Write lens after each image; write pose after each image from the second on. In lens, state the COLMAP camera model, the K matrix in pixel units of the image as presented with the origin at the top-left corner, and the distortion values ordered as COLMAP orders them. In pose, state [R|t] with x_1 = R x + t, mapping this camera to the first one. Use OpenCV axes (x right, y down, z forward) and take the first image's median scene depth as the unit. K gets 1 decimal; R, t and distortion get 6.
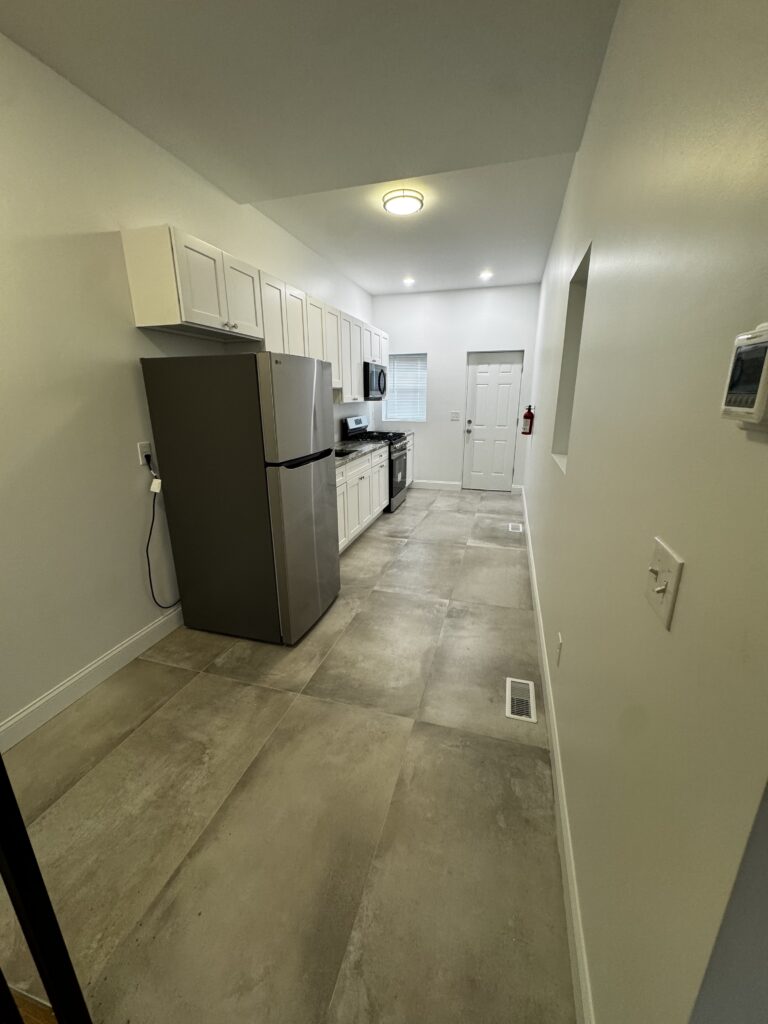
lens RADIAL K [[407.9, 0, 384.0], [0, 407.9, 512.0], [0, 0, 1]] dist [-0.003244, 0.000077]
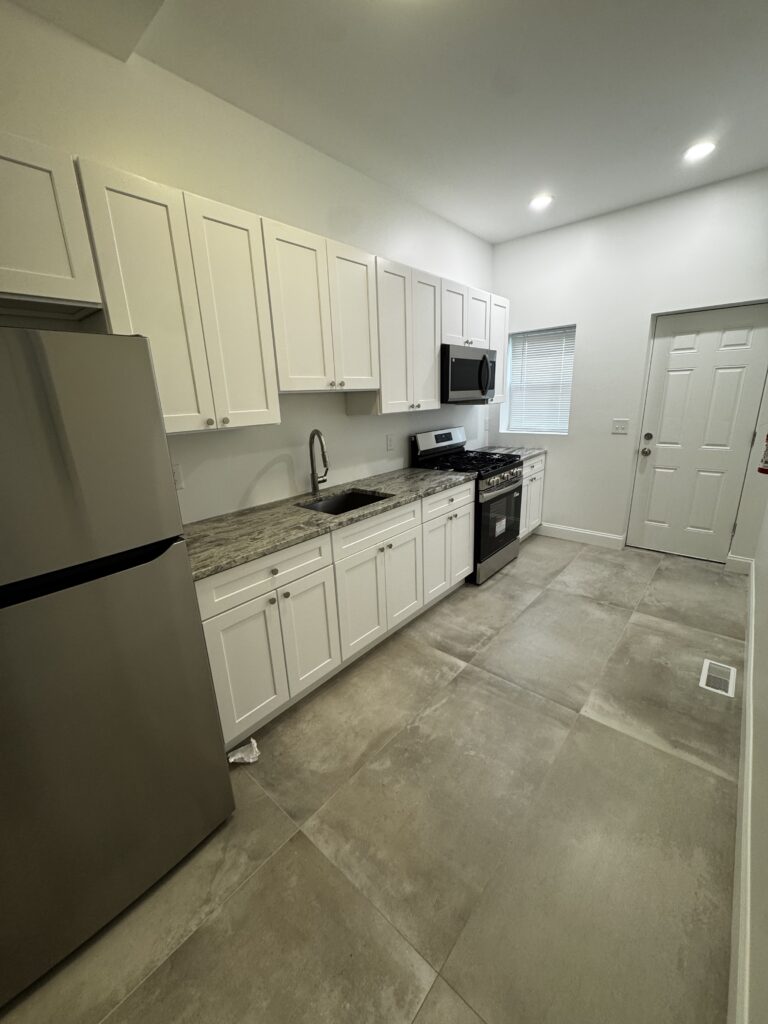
lens RADIAL K [[407.9, 0, 384.0], [0, 407.9, 512.0], [0, 0, 1]] dist [-0.003244, 0.000077]
pose [[0.909465, 0.085607, -0.406872, 0.134067], [-0.082340, 0.996276, 0.025568, -0.116160], [0.407546, 0.010249, 0.913127, 0.377703]]
